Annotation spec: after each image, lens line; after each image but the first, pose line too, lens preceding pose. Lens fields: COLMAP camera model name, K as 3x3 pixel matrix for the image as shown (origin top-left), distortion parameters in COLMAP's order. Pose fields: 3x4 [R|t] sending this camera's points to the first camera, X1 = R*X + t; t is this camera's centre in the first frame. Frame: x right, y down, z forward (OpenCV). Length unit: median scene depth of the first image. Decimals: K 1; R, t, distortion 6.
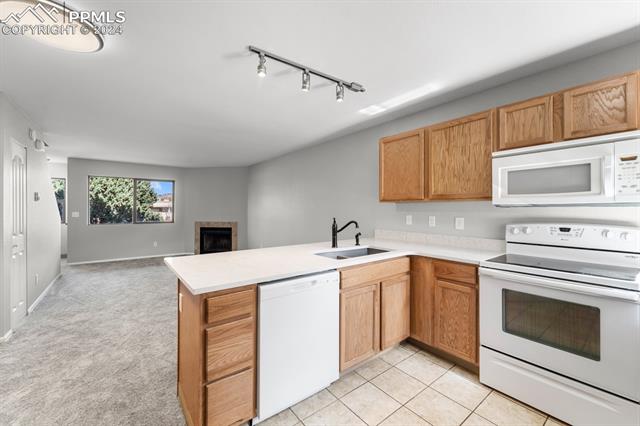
lens RADIAL K [[260.8, 0, 319.6], [0, 260.8, 208.3], [0, 0, 1]] dist [0.000183, 0.000000]
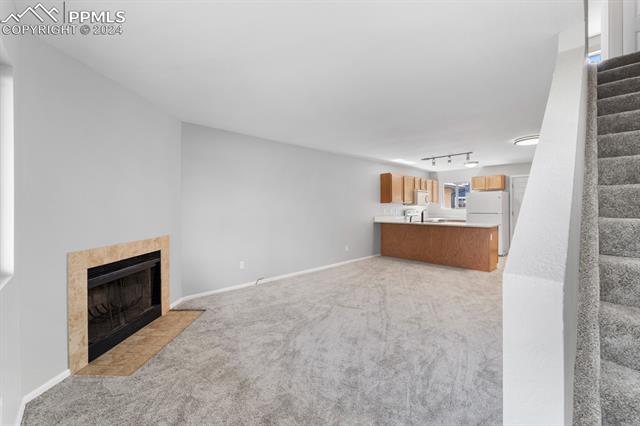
lens RADIAL K [[260.8, 0, 319.6], [0, 260.8, 208.3], [0, 0, 1]] dist [0.000183, 0.000000]
pose [[-0.094886, -0.000625, 0.995488, -0.776519], [-0.002254, 0.999997, 0.000413, 0.004341], [-0.995486, -0.002204, -0.094887, 0.768630]]
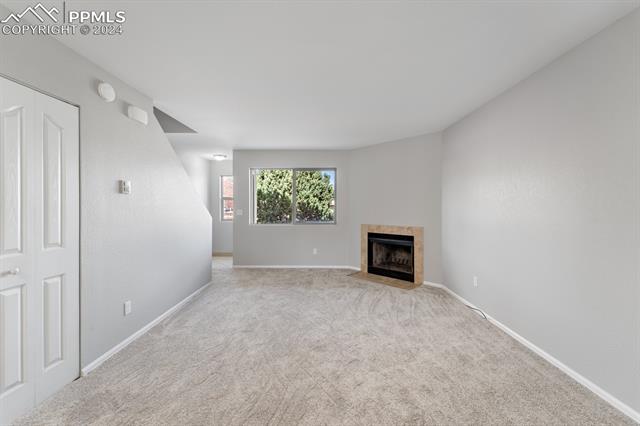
lens RADIAL K [[260.8, 0, 319.6], [0, 260.8, 208.3], [0, 0, 1]] dist [0.000183, 0.000000]
pose [[0.785476, 0.002963, -0.618885, -0.130747], [0.002412, 0.999966, 0.007848, 0.003265], [0.618888, -0.007657, 0.785442, 0.378191]]
